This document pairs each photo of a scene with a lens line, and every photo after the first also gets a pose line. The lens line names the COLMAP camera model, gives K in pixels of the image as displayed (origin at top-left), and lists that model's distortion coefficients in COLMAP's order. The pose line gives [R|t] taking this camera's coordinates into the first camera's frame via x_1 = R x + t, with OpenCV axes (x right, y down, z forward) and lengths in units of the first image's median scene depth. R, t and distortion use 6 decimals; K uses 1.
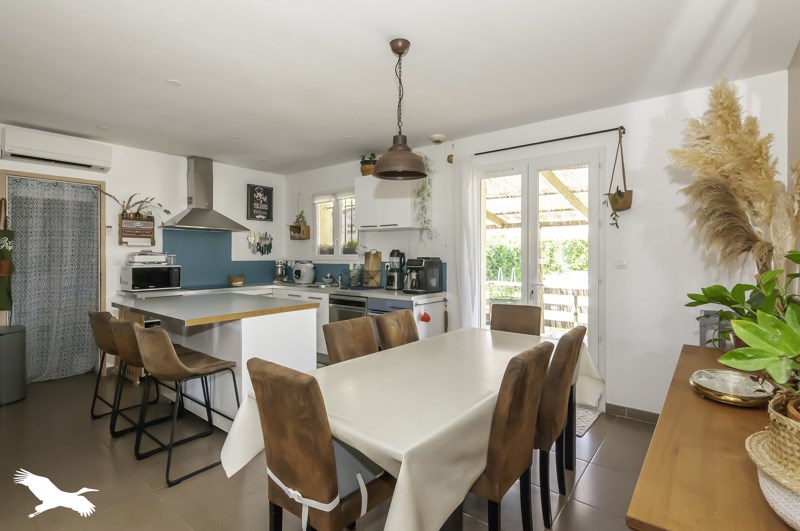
lens RADIAL K [[390.2, 0, 401.0], [0, 390.2, 261.4], [0, 0, 1]] dist [0.003074, -0.000424]
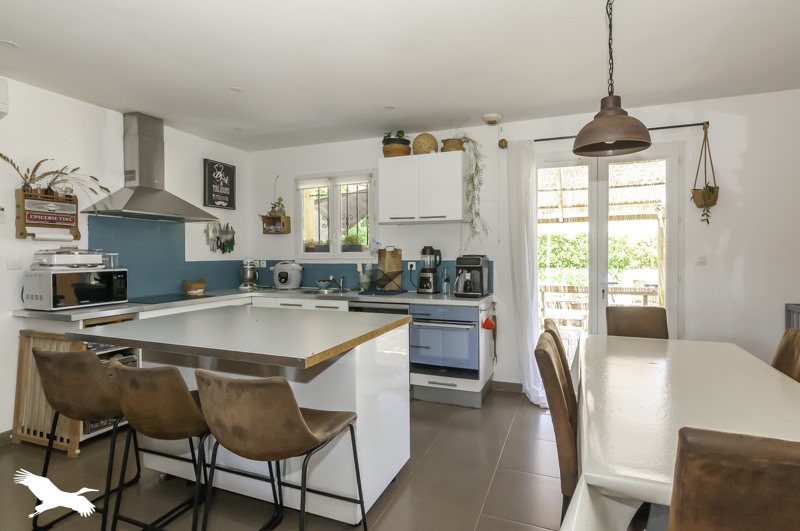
lens RADIAL K [[390.2, 0, 399.4], [0, 390.2, 262.4], [0, 0, 1]] dist [0.003074, -0.000424]
pose [[0.949731, -0.011135, 0.312870, -0.325502], [0.009146, 0.999928, 0.007825, -0.001903], [-0.312935, -0.004570, 0.949764, 0.199432]]
